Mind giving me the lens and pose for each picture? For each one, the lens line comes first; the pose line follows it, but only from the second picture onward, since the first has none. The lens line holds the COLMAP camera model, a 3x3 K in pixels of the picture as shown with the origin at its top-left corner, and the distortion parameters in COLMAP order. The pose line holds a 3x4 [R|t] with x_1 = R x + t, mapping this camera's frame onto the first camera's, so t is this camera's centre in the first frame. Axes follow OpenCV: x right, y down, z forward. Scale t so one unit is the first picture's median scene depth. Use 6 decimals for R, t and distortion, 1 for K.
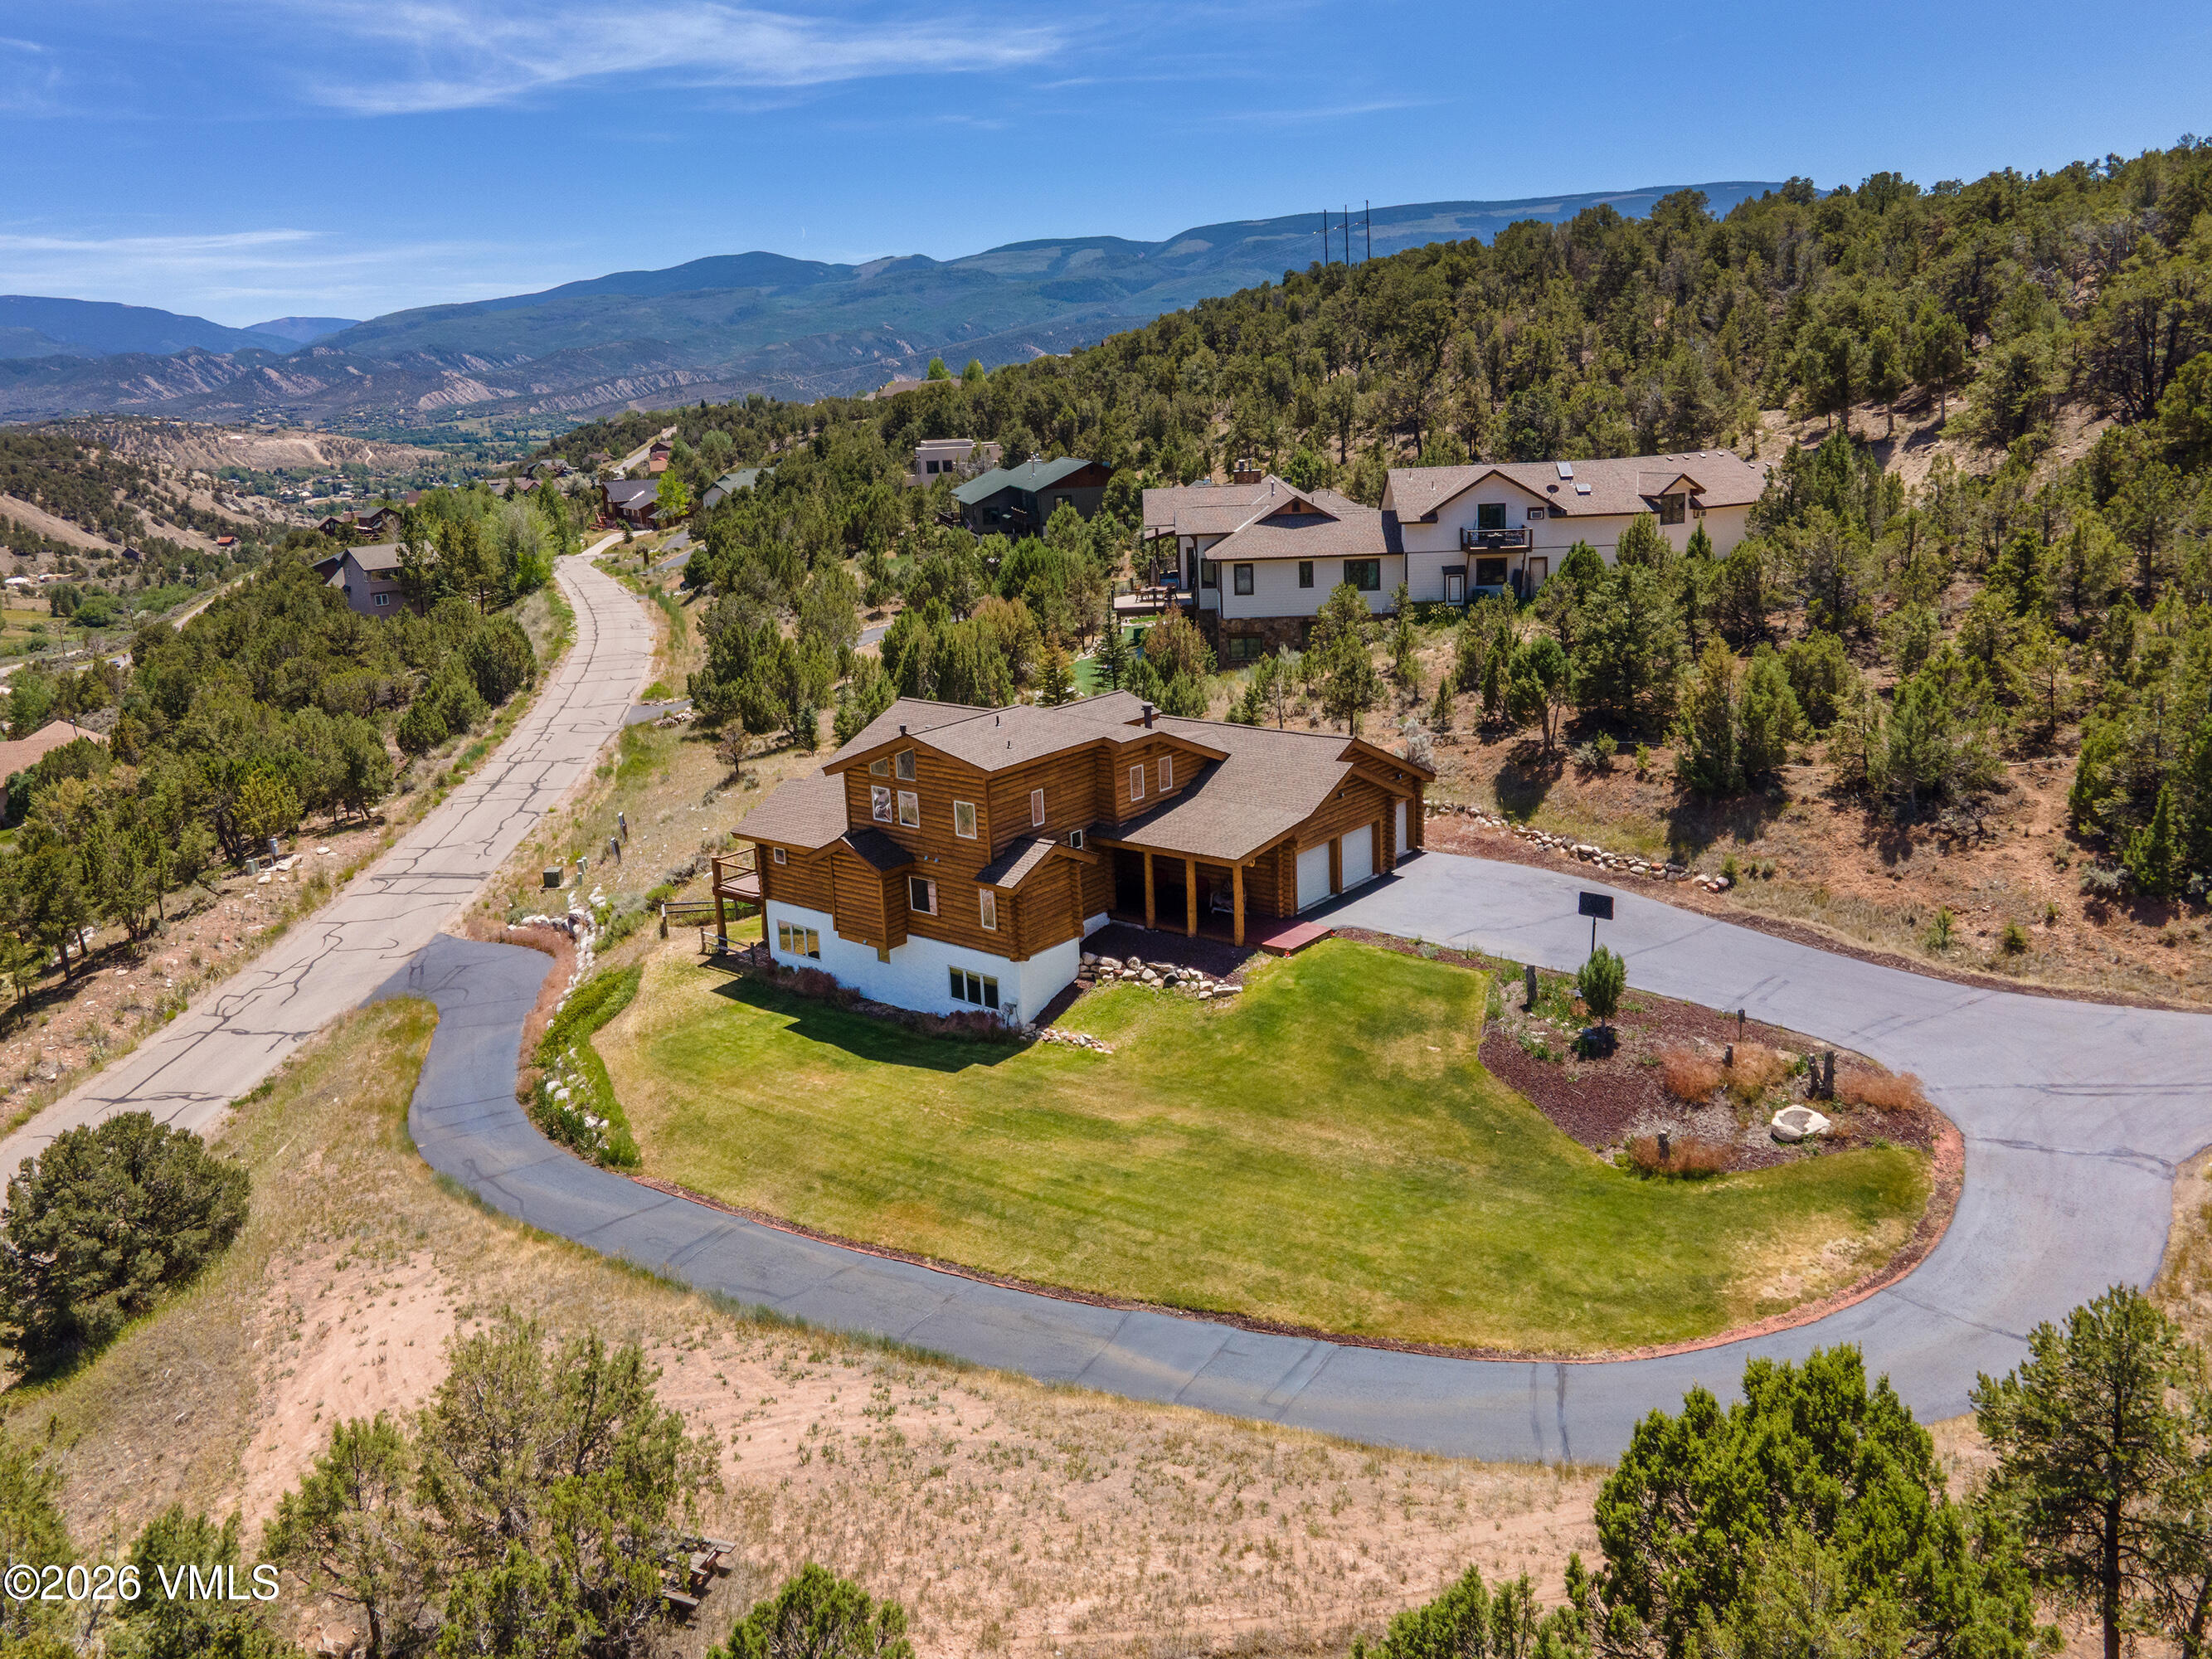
lens RADIAL K [[1719.7, 0, 1253.2], [0, 1719.7, 841.2], [0, 0, 1]] dist [-0.002785, 0.103311]
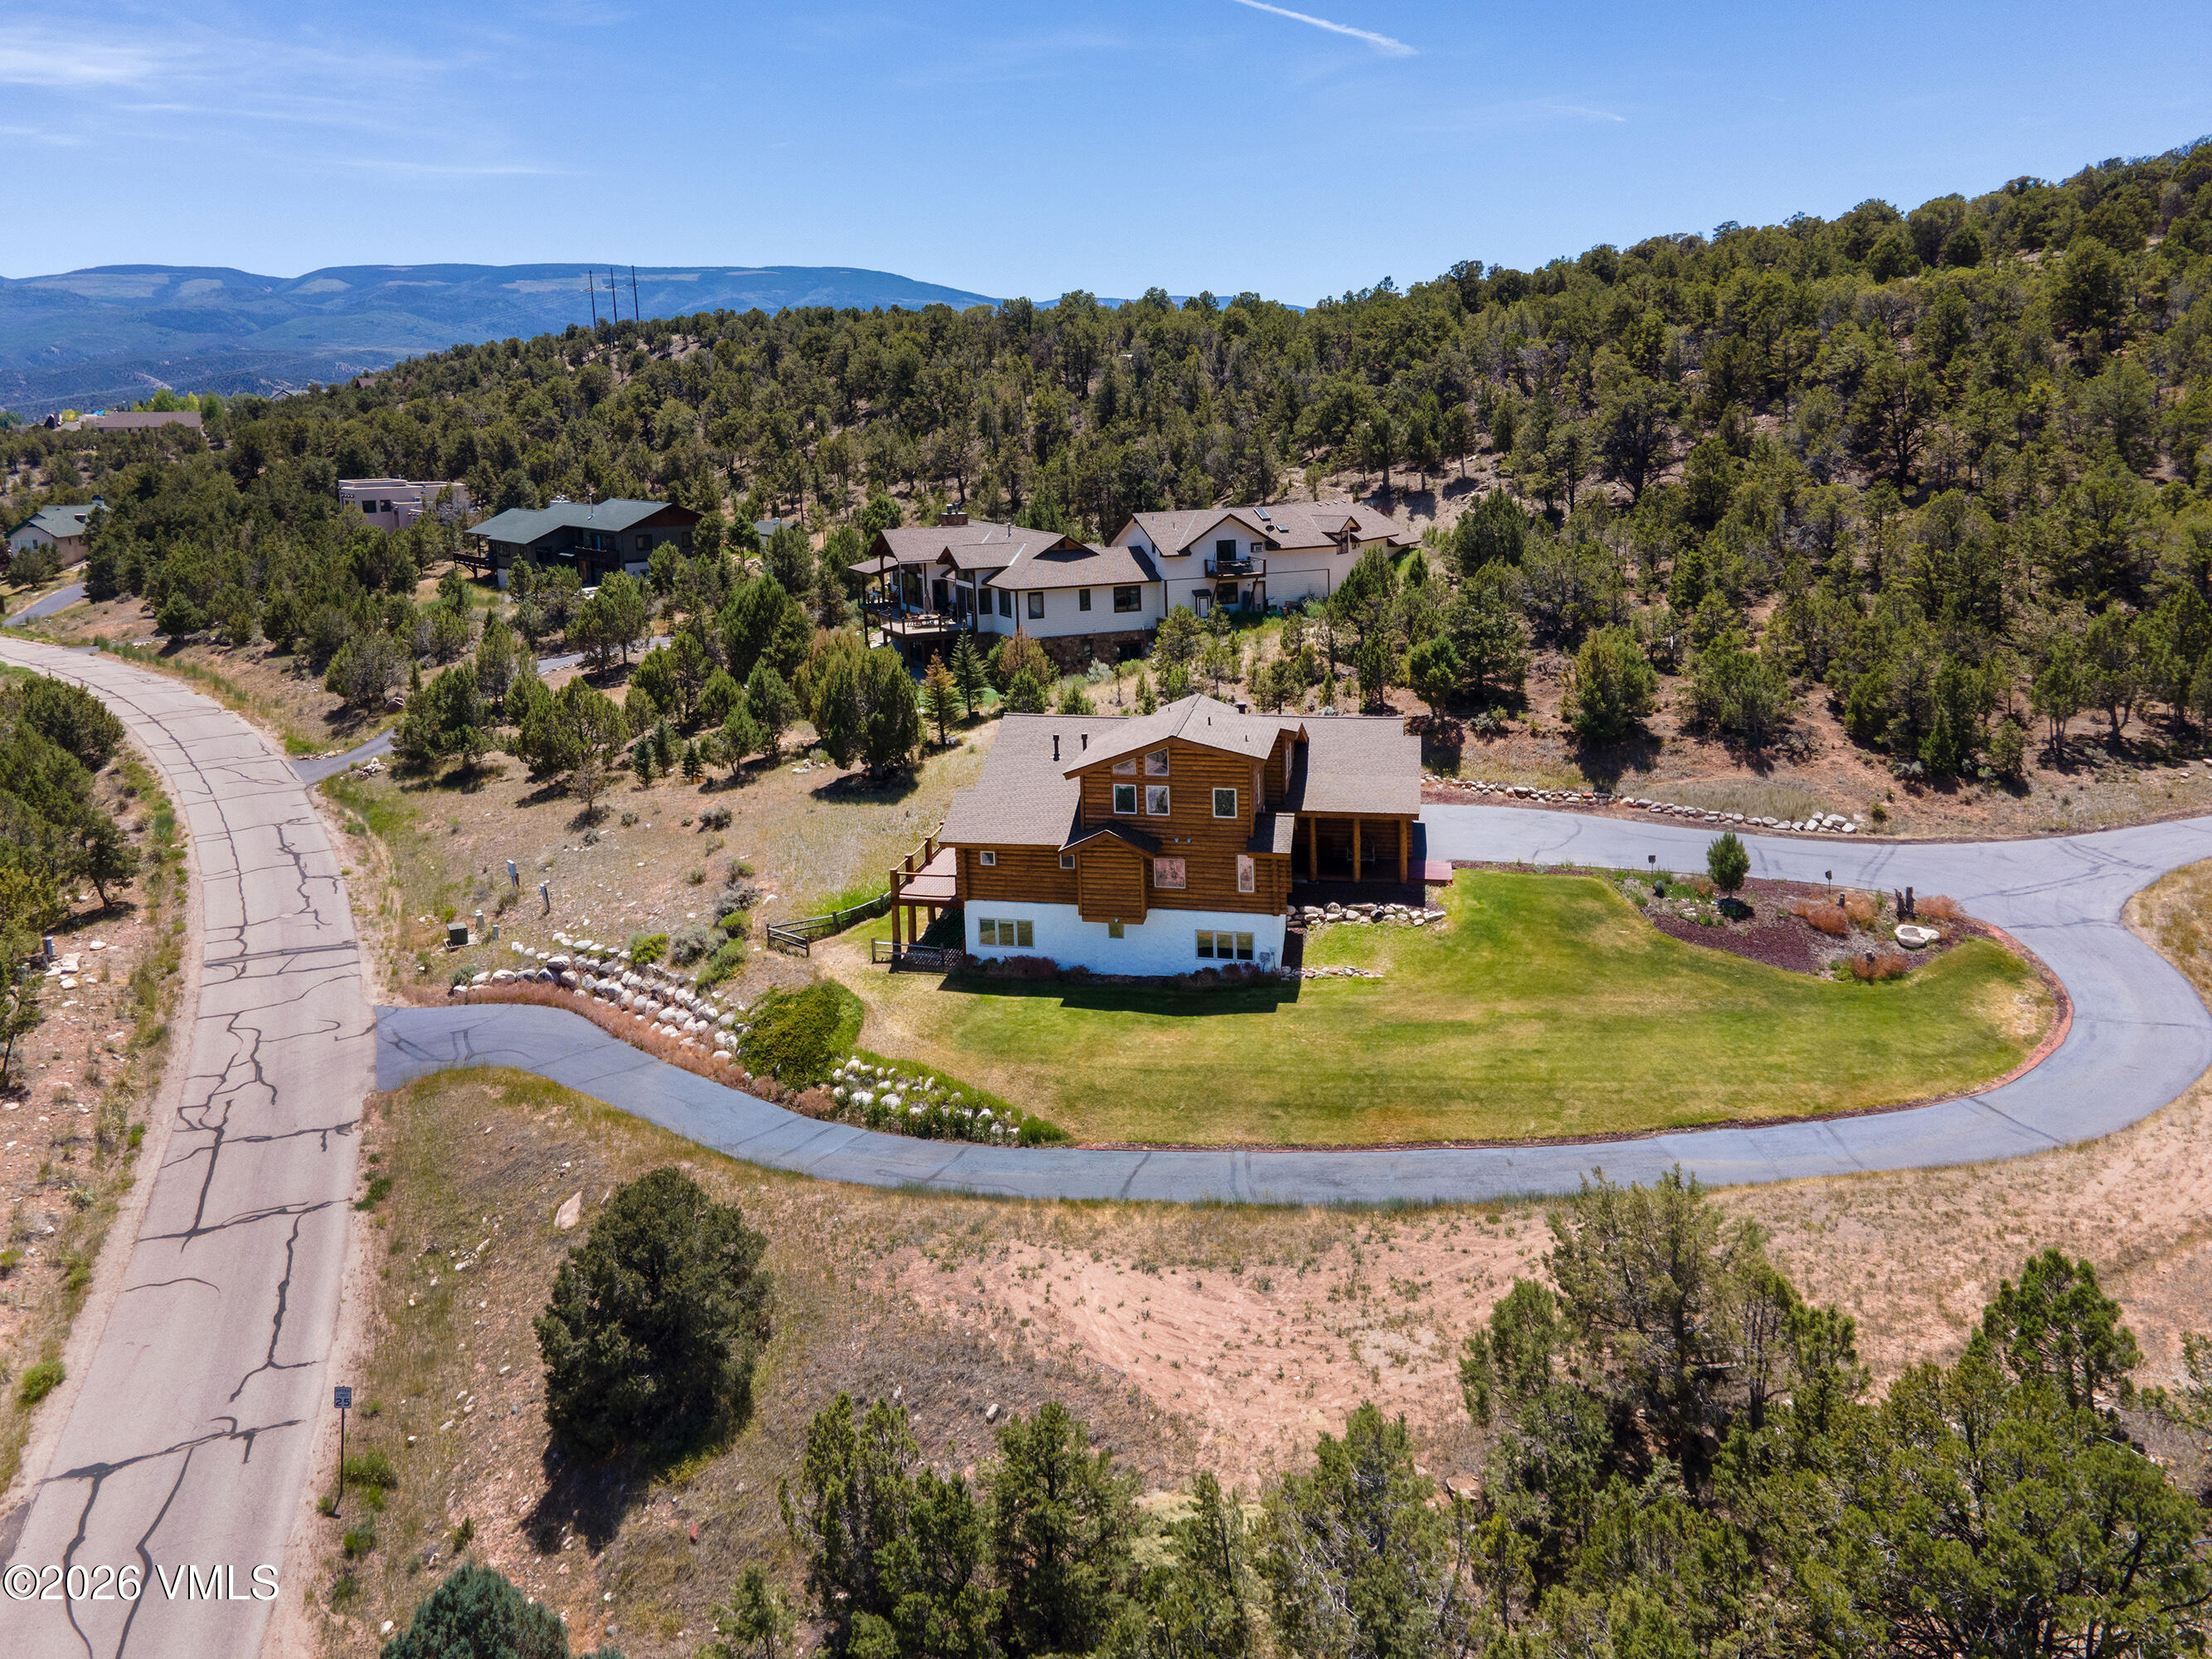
lens RADIAL K [[1595.7, 0, 1057.8], [0, 1595.7, 709.0], [0, 0, 1]] dist [0.034577, -0.004319]
pose [[0.868171, -0.062927, 0.492260, -0.723408], [0.104715, 0.992823, -0.057765, -0.023397], [-0.485092, 0.101697, 0.868530, 0.069530]]
